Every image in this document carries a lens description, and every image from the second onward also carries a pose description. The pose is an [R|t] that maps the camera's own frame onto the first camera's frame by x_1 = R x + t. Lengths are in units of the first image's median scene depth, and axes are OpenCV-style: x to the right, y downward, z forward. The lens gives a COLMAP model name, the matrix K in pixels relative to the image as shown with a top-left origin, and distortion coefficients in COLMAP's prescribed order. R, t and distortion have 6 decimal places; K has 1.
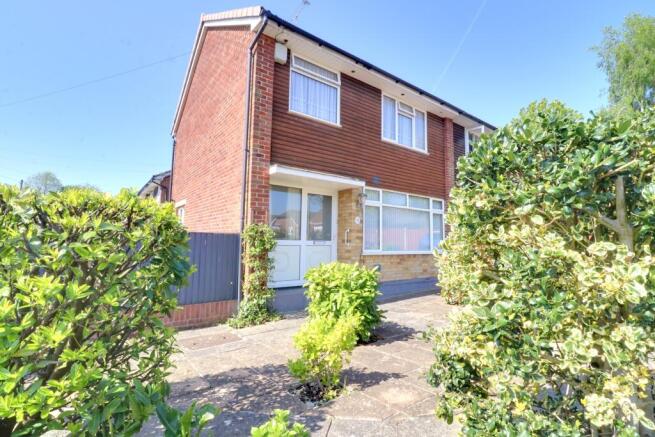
lens RADIAL K [[306.8, 0, 339.6], [0, 306.8, 213.2], [0, 0, 1]] dist [-0.025912, -0.001107]
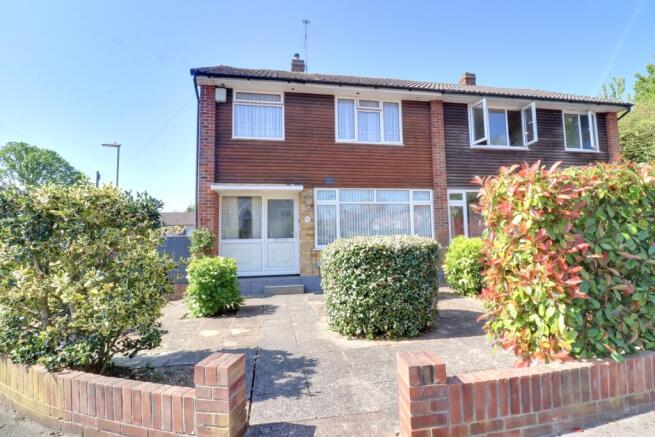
lens RADIAL K [[306.8, 0, 339.6], [0, 306.8, 213.2], [0, 0, 1]] dist [-0.025912, -0.001107]
pose [[0.890611, -0.062910, -0.450394, 0.683791], [0.073653, 0.997264, 0.006348, 0.001804], [0.448763, -0.038827, 0.892807, 0.048307]]
